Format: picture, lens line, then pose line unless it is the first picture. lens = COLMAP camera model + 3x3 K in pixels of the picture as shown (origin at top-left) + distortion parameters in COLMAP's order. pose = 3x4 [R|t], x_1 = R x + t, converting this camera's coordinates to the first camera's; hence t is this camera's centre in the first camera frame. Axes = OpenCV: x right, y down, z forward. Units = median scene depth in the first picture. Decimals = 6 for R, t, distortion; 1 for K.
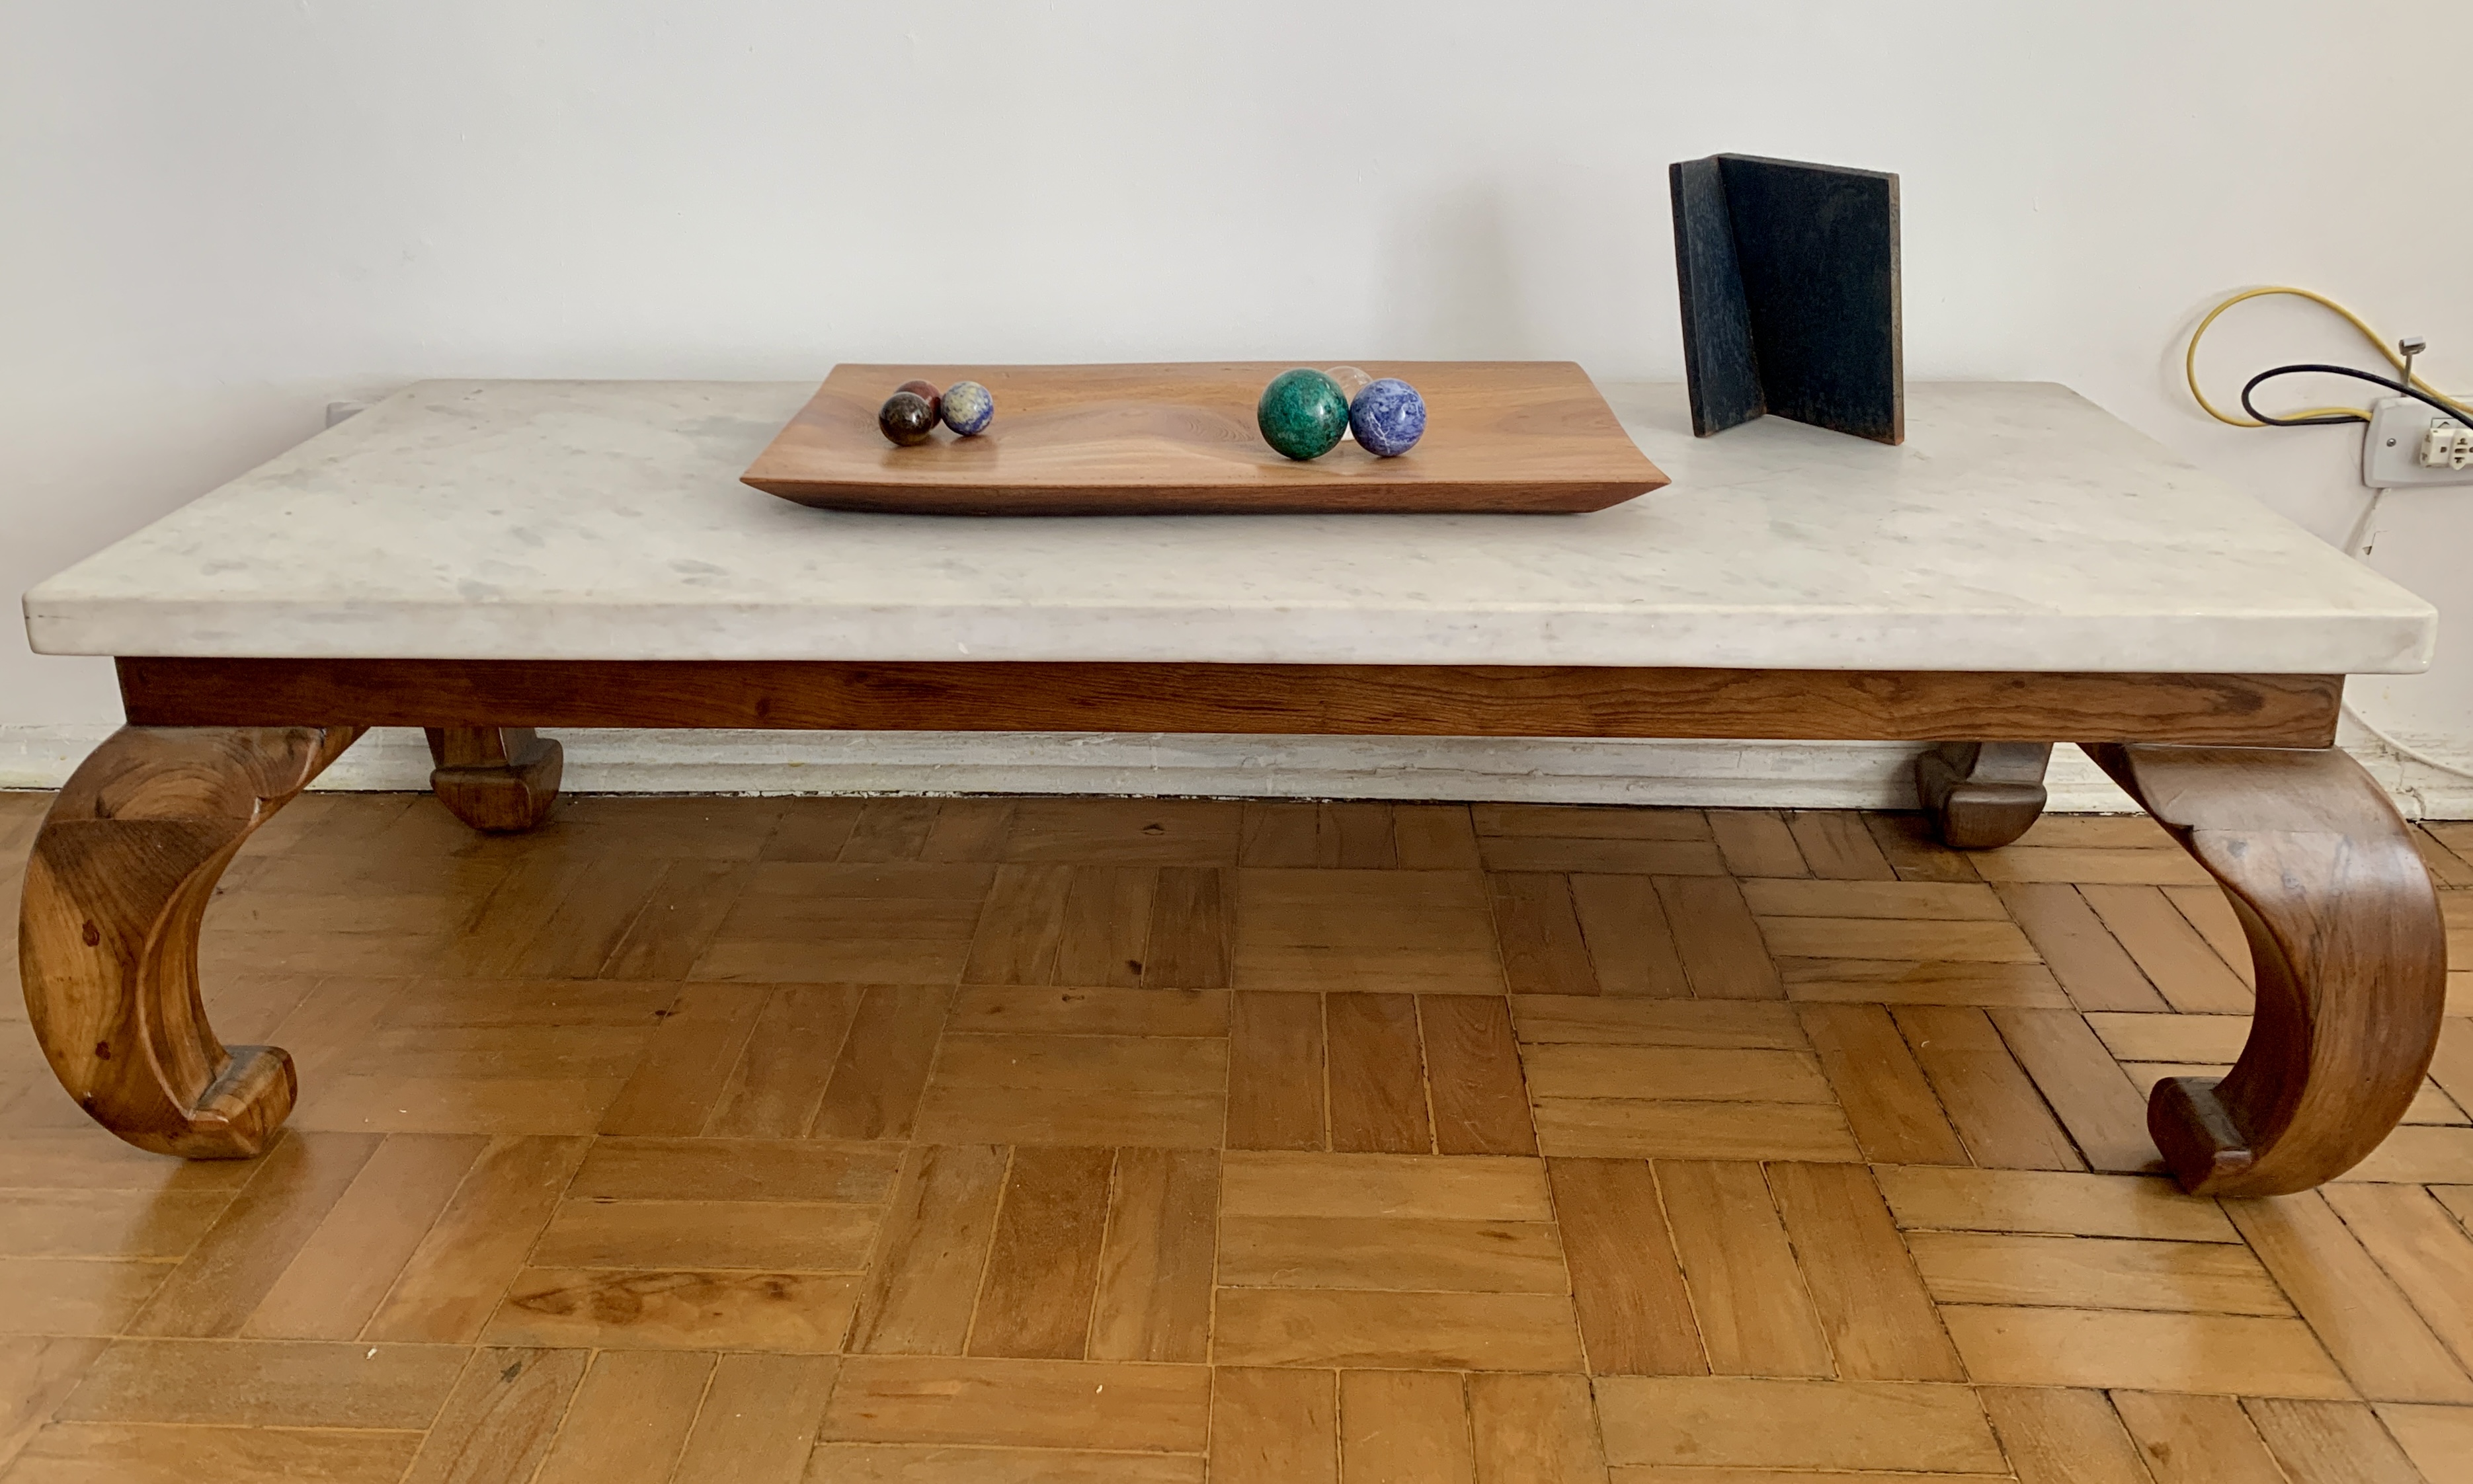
lens RADIAL K [[2067.7, 0, 1229.9], [0, 2067.7, 448.0], [0, 0, 1]] dist [0.003332, -0.001226]
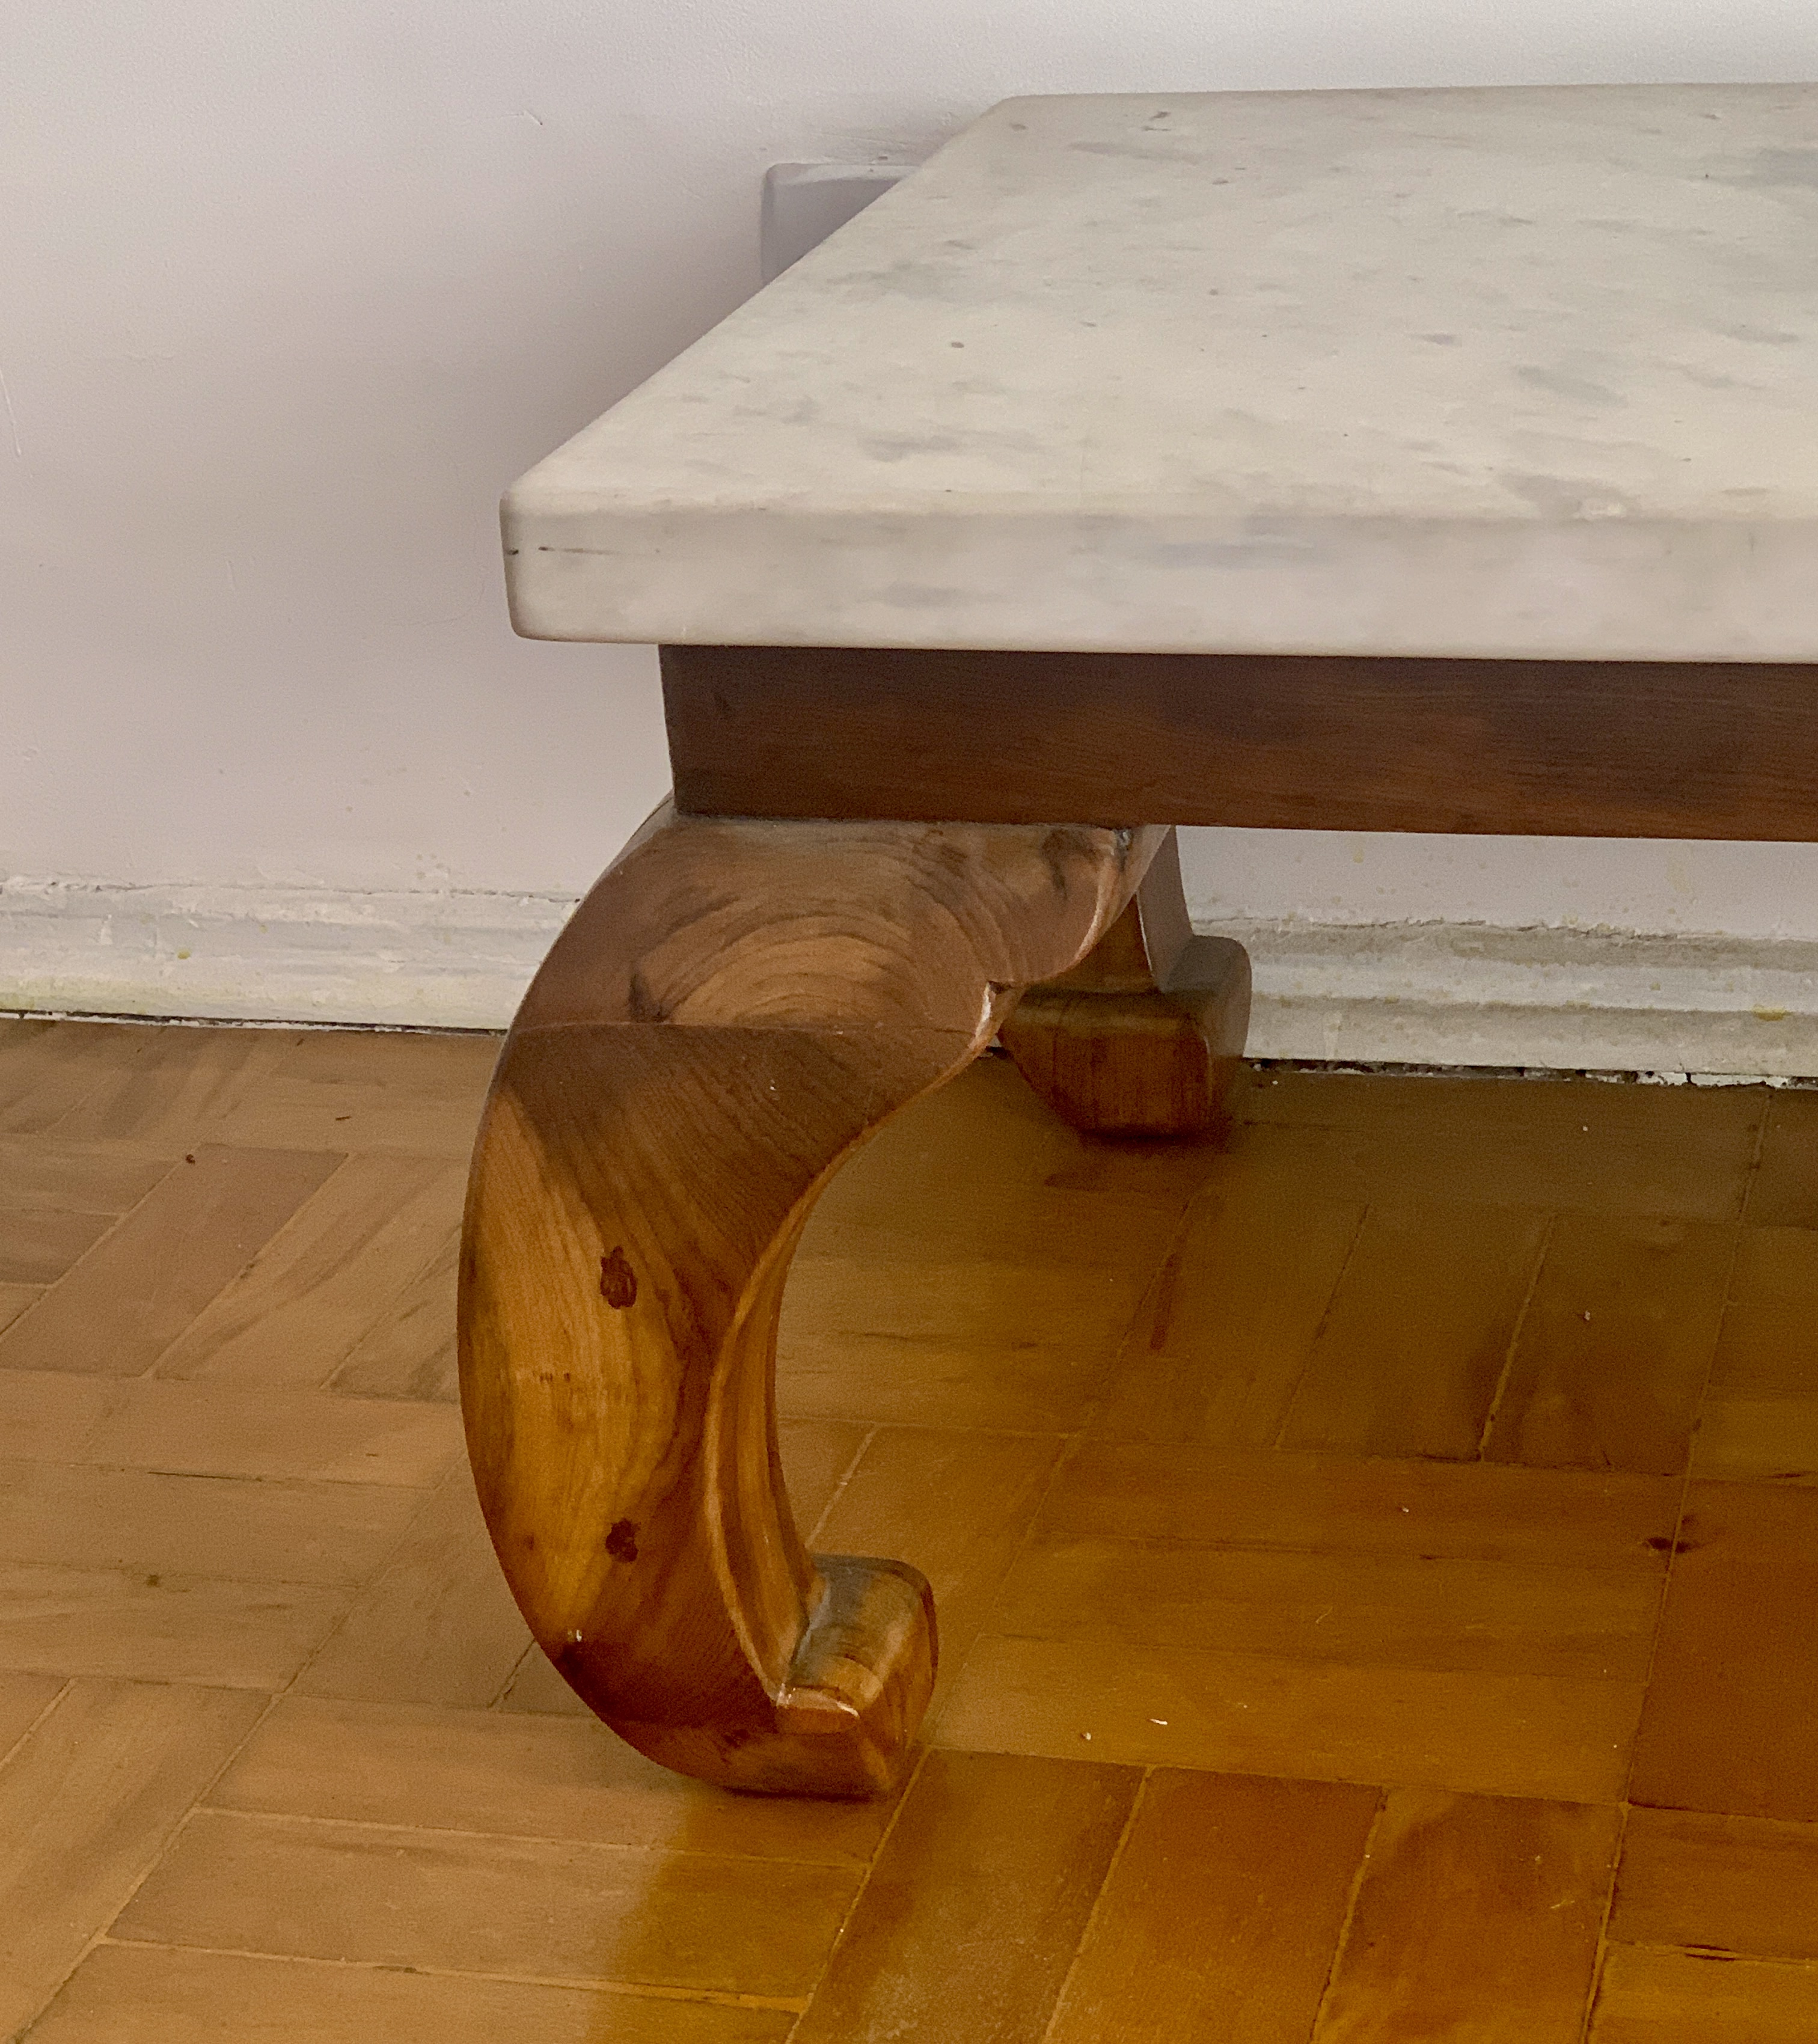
lens RADIAL K [[4371.4, 0, 909.0], [0, 4371.4, 1022.0], [0, 0, 1]] dist [-0.004917, 0.411687]
pose [[0.973958, 0.029632, -0.224786, -0.277855], [-0.001181, 0.992072, 0.125663, 0.061667], [0.226727, -0.122125, 0.966271, 0.115737]]
